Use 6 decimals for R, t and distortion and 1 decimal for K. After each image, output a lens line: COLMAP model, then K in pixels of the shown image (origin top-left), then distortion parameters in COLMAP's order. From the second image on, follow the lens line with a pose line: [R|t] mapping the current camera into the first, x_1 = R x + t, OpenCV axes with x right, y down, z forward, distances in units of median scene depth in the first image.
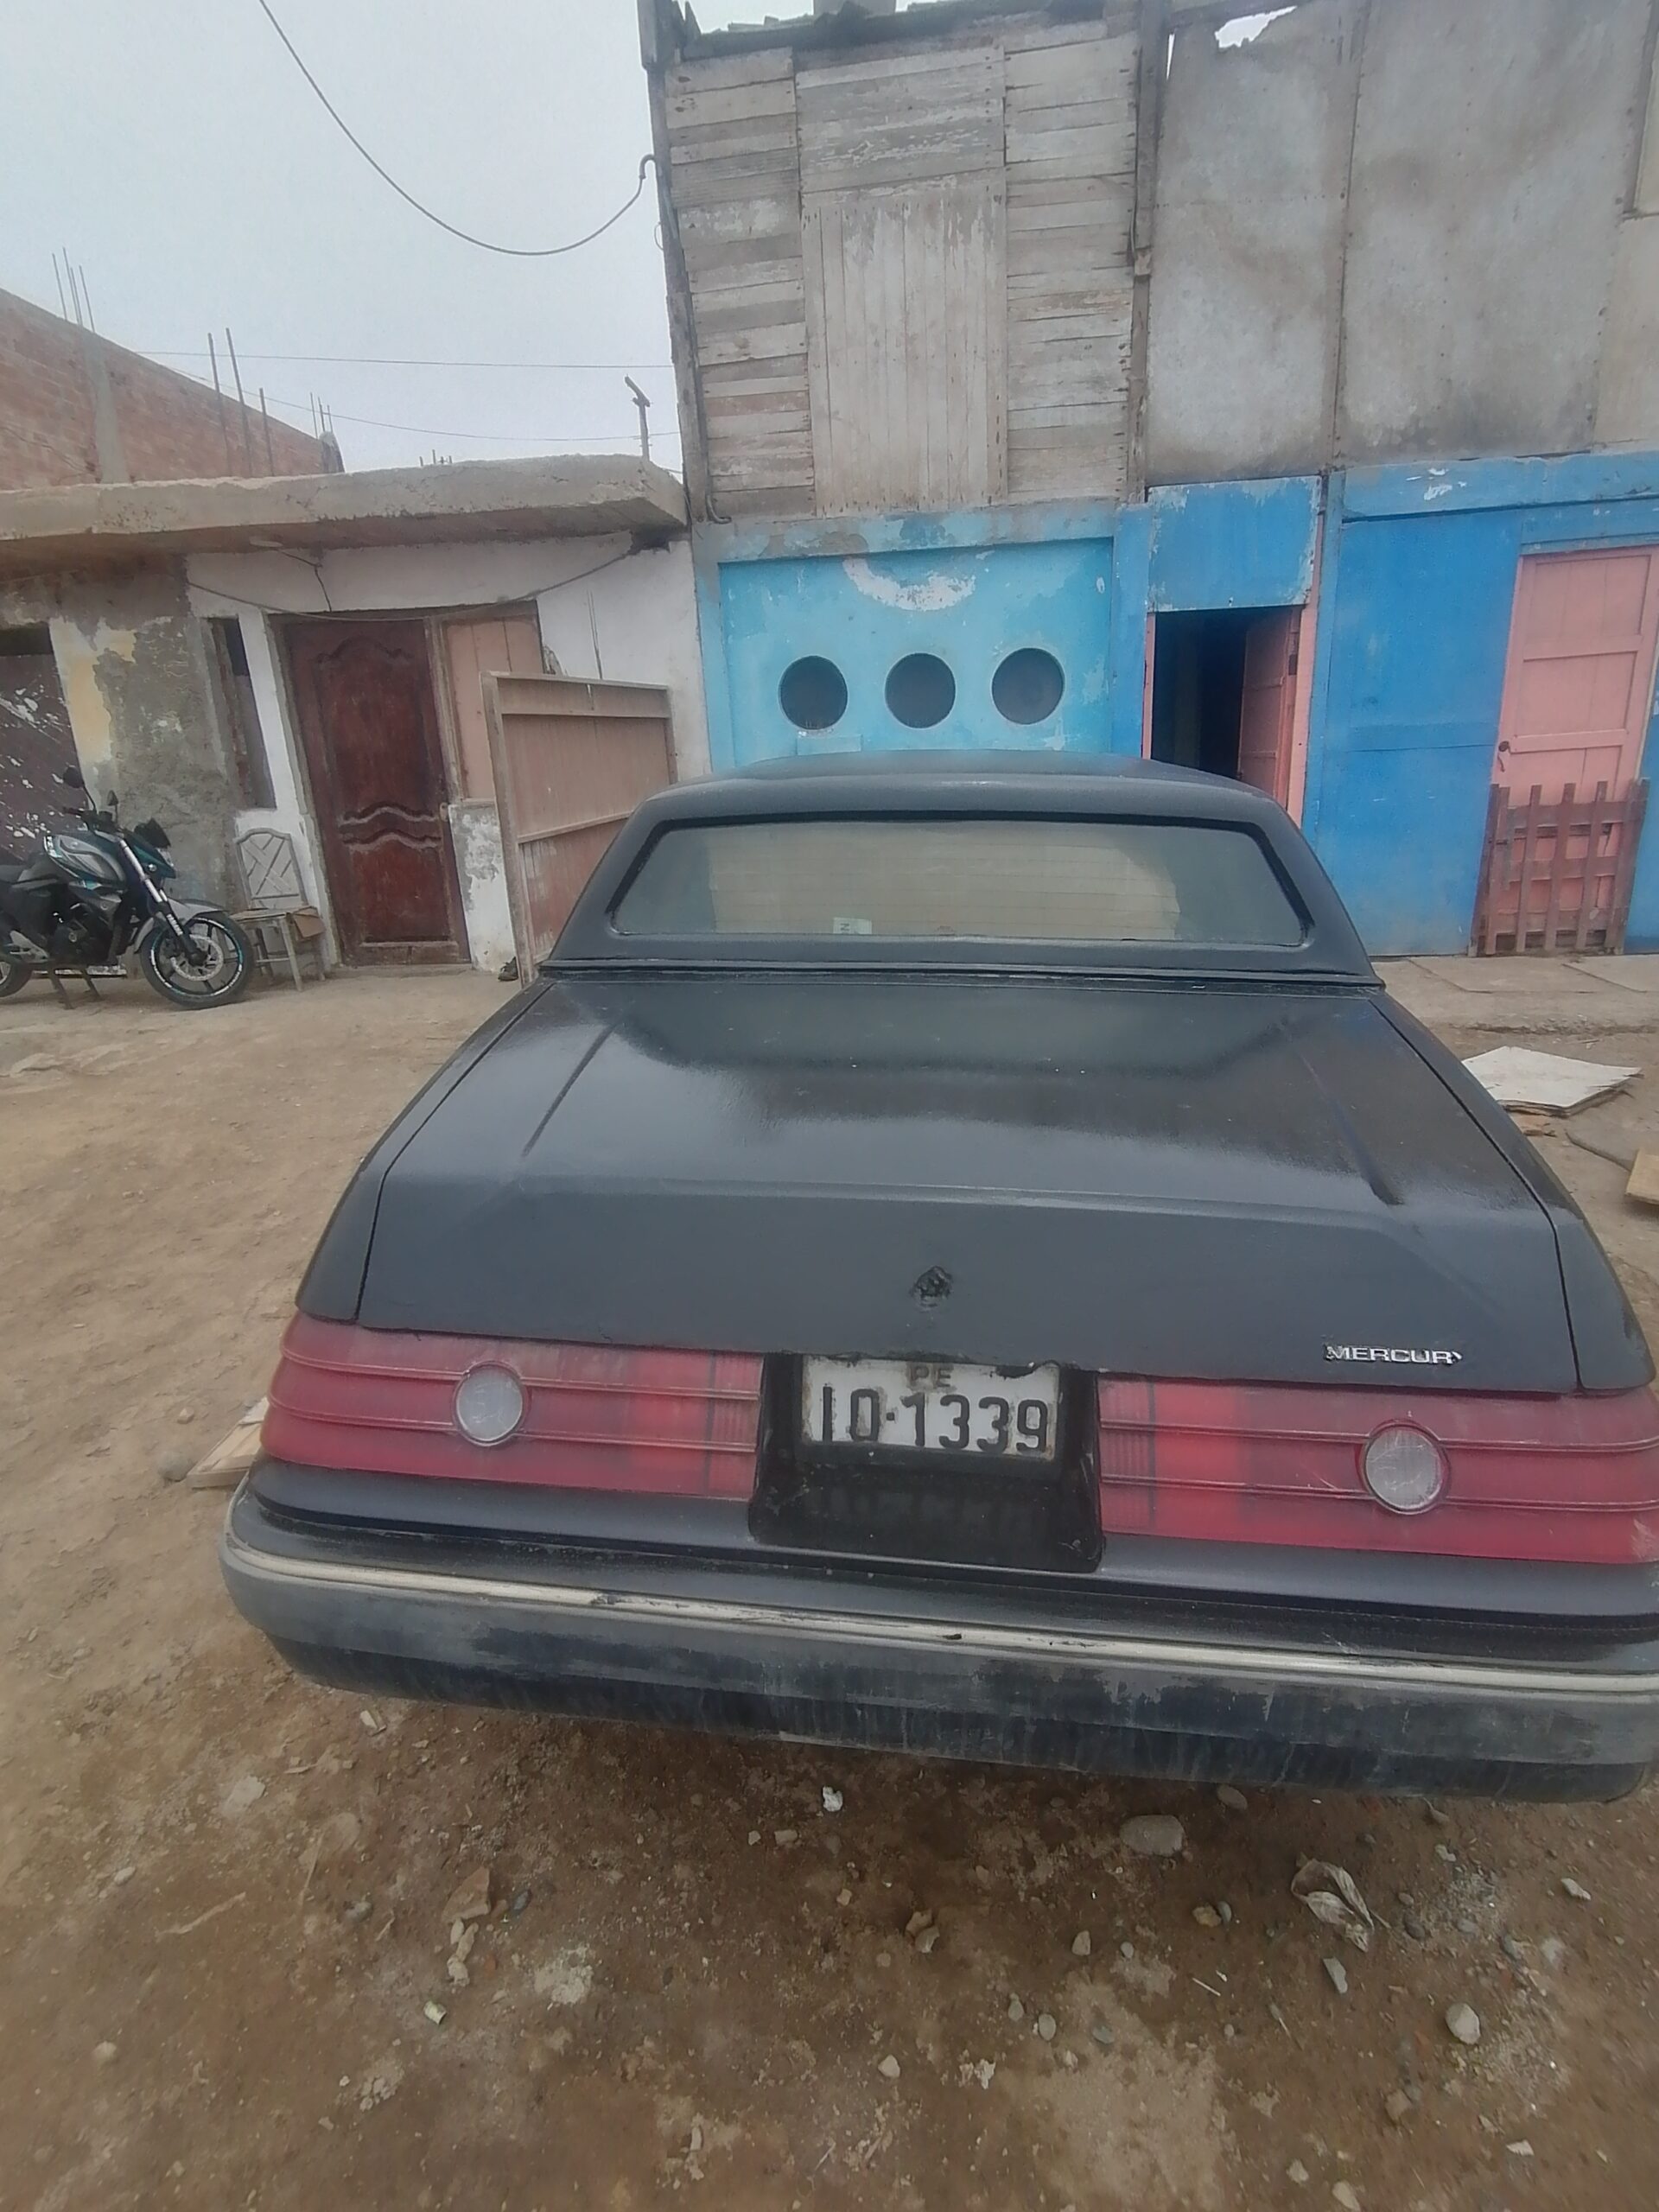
lens RADIAL K [[1071.2, 0, 831.6], [0, 1071.2, 1052.0], [0, 0, 1]] dist [0.027647, -0.030411]
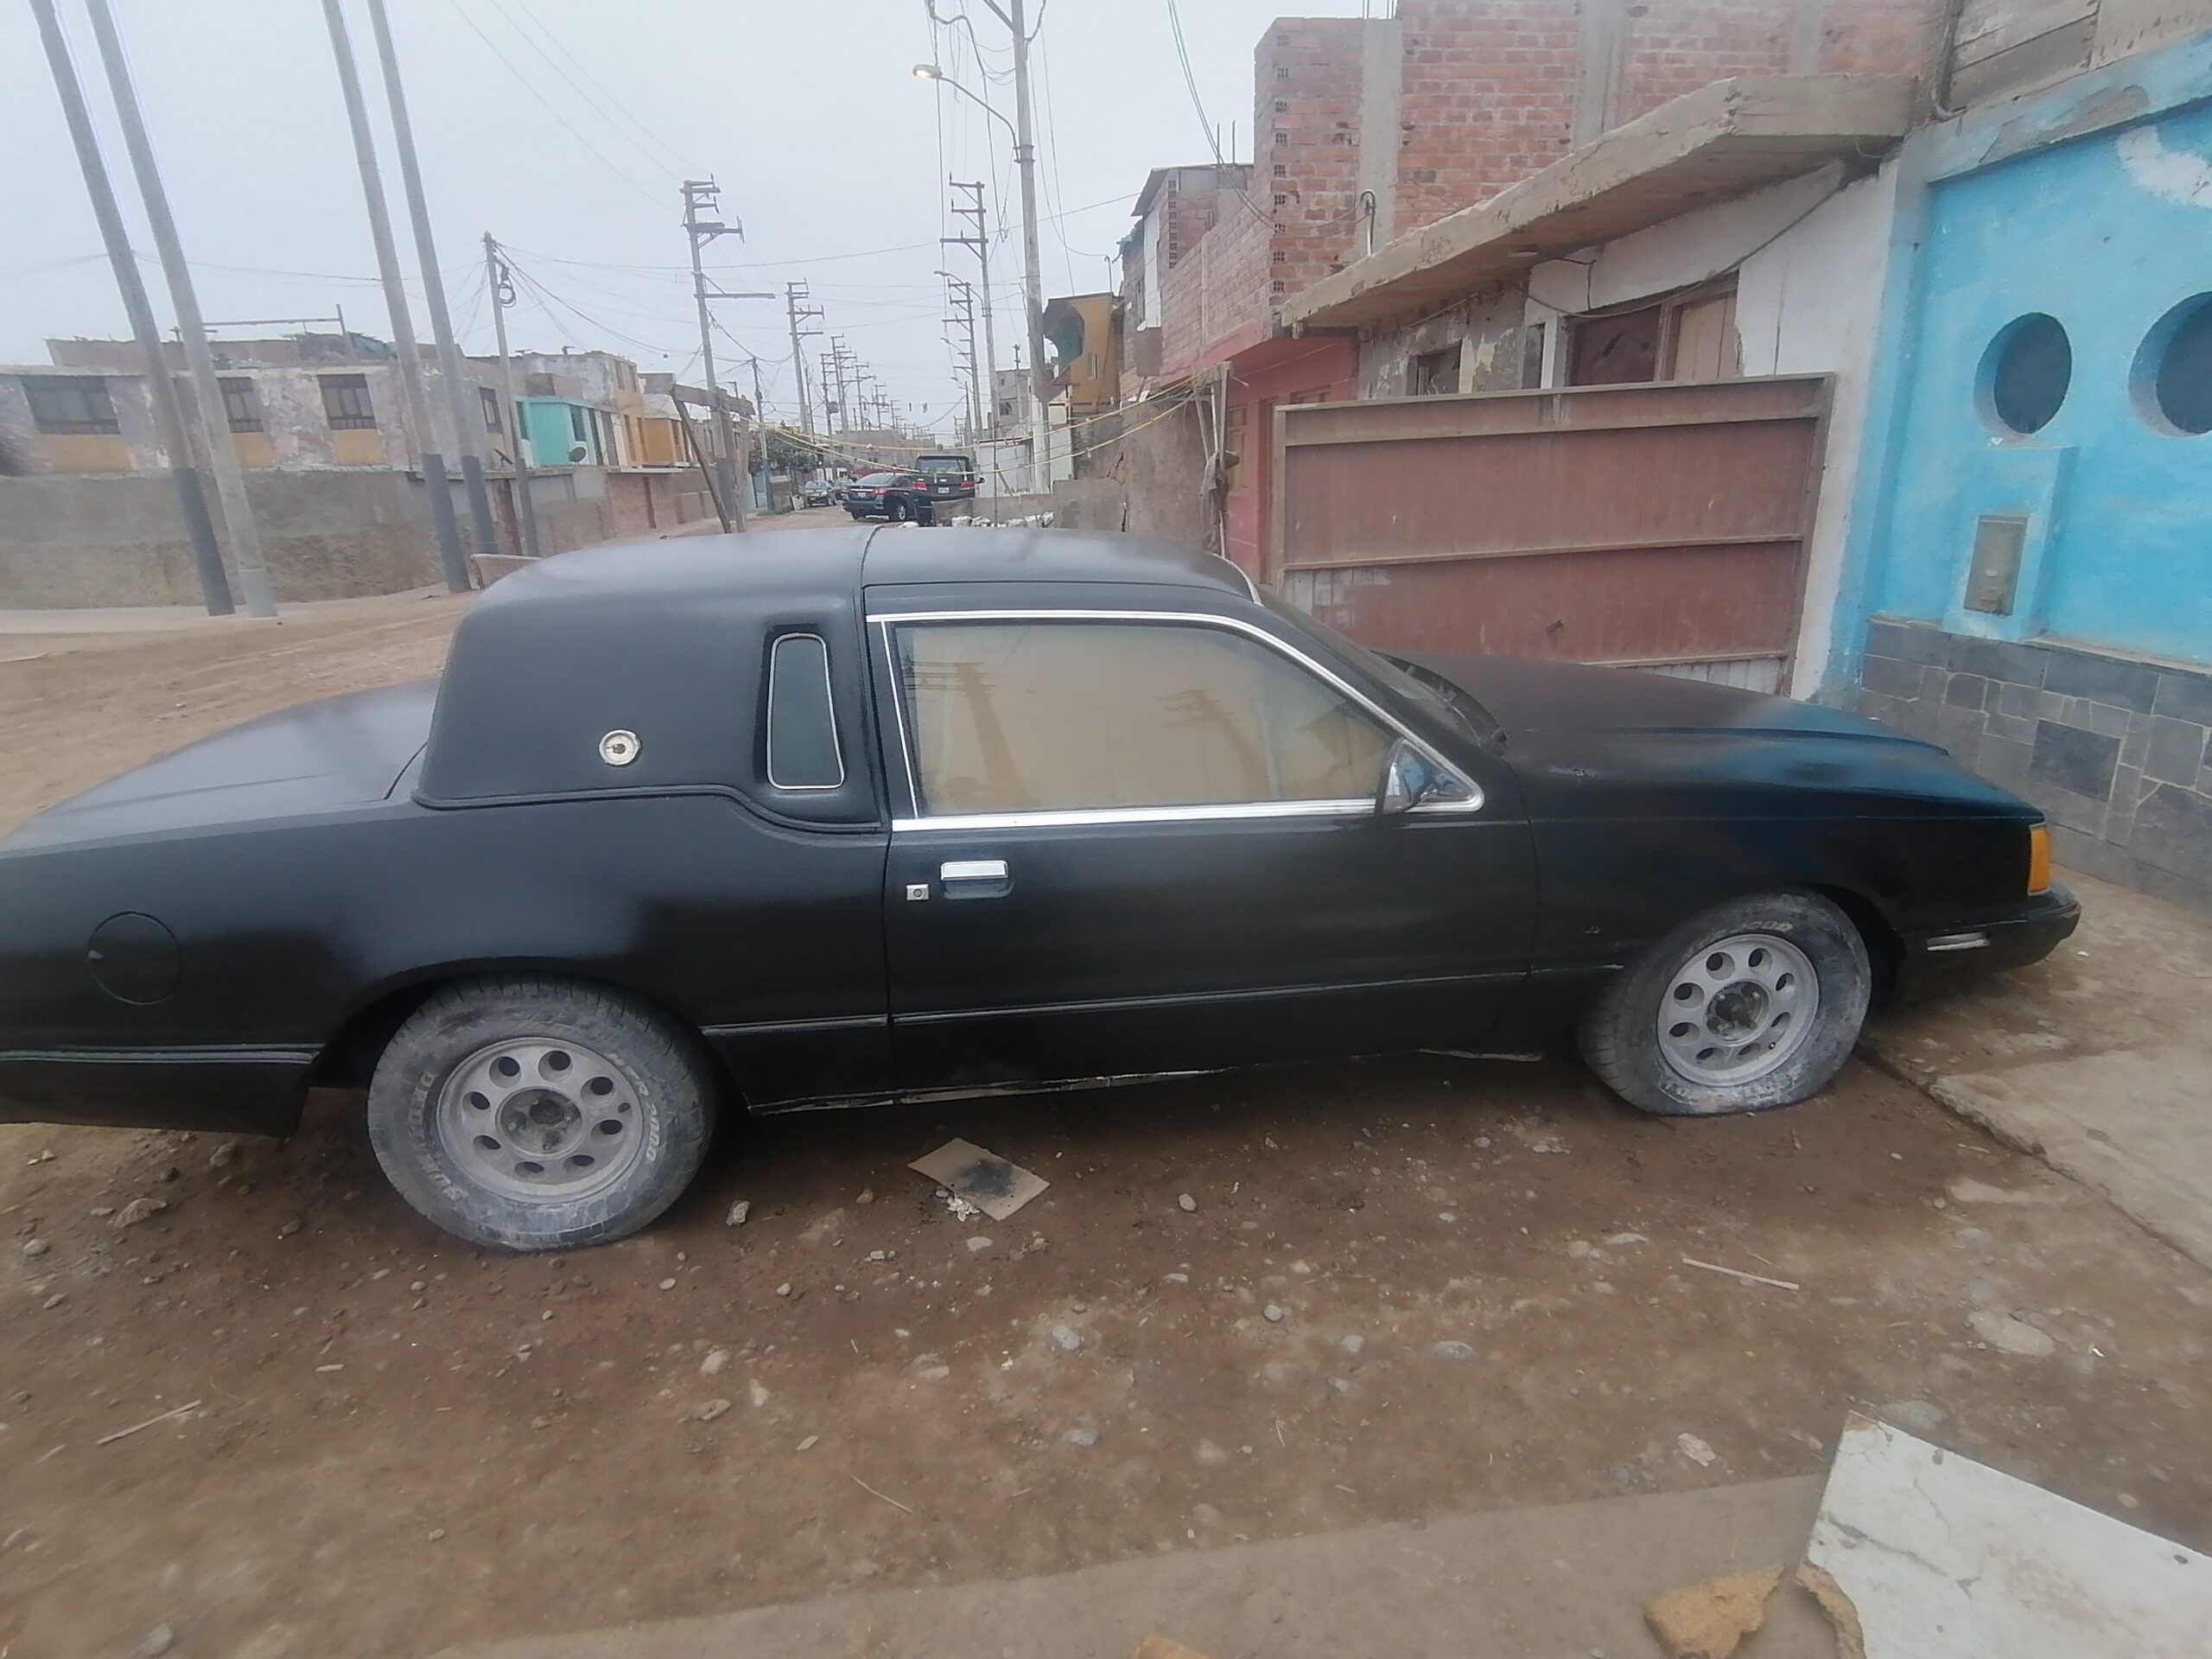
lens RADIAL K [[1082.1, 0, 1106.0], [0, 1082.1, 829.5], [0, 0, 1]] dist [-0.033924, 0.000014]
pose [[0.223493, 0.334181, -0.915628, 0.504053], [-0.225461, 0.931637, 0.284992, -0.151794], [0.948271, 0.142745, 0.283559, 0.393821]]
